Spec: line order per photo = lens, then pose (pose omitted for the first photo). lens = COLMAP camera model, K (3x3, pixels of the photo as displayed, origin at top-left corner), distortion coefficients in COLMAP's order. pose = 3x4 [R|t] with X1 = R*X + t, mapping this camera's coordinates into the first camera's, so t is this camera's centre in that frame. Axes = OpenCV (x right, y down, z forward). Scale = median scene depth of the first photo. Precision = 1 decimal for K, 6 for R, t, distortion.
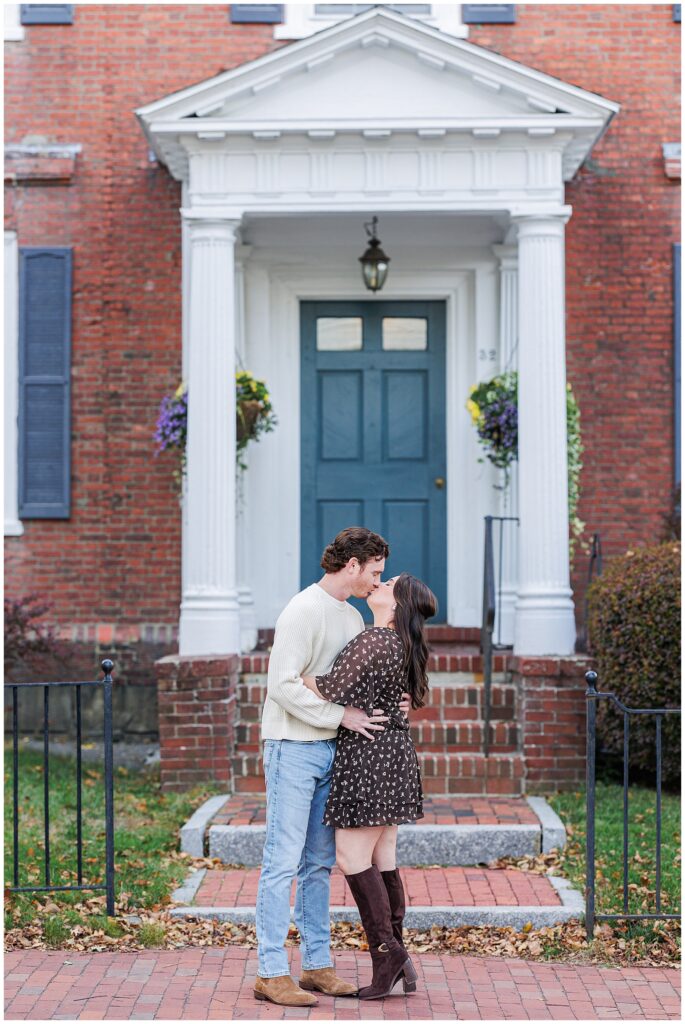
lens RADIAL K [[1955.0, 0, 342.5], [0, 1955.0, 512.0], [0, 0, 1]] dist [-0.005974, 0.072369]
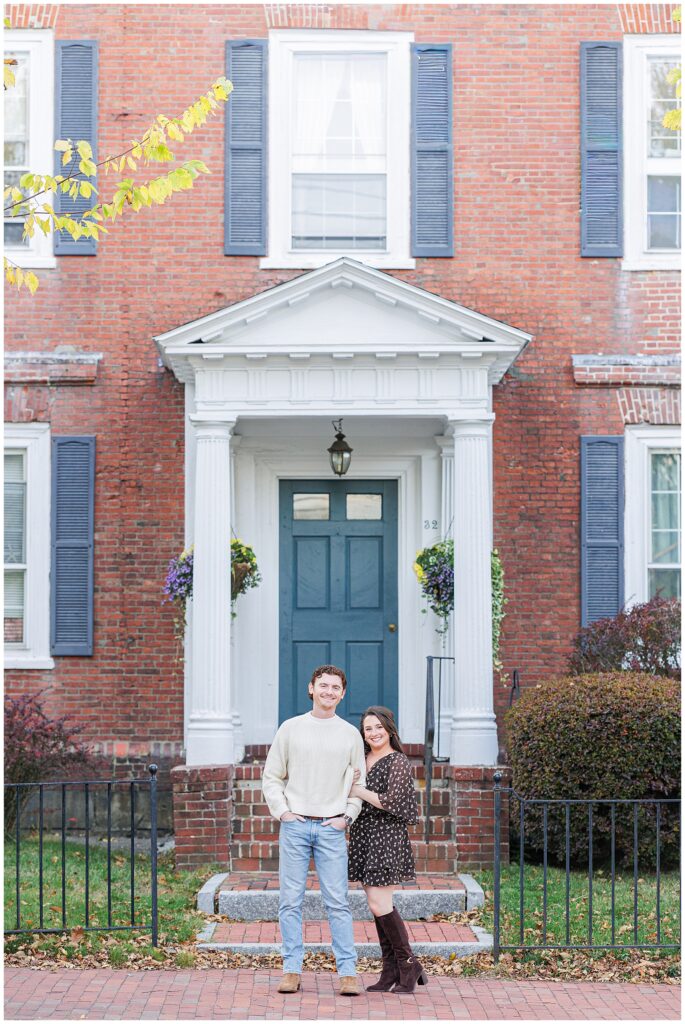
lens RADIAL K [[3425.0, 0, 342.5], [0, 3425.0, 512.0], [0, 0, 1]] dist [0.035373, -0.825405]
pose [[0.999542, 0.002679, 0.030128, -0.047754], [-0.002175, 0.999858, -0.016734, -0.052177], [-0.030168, 0.016661, 0.999406, -1.181186]]
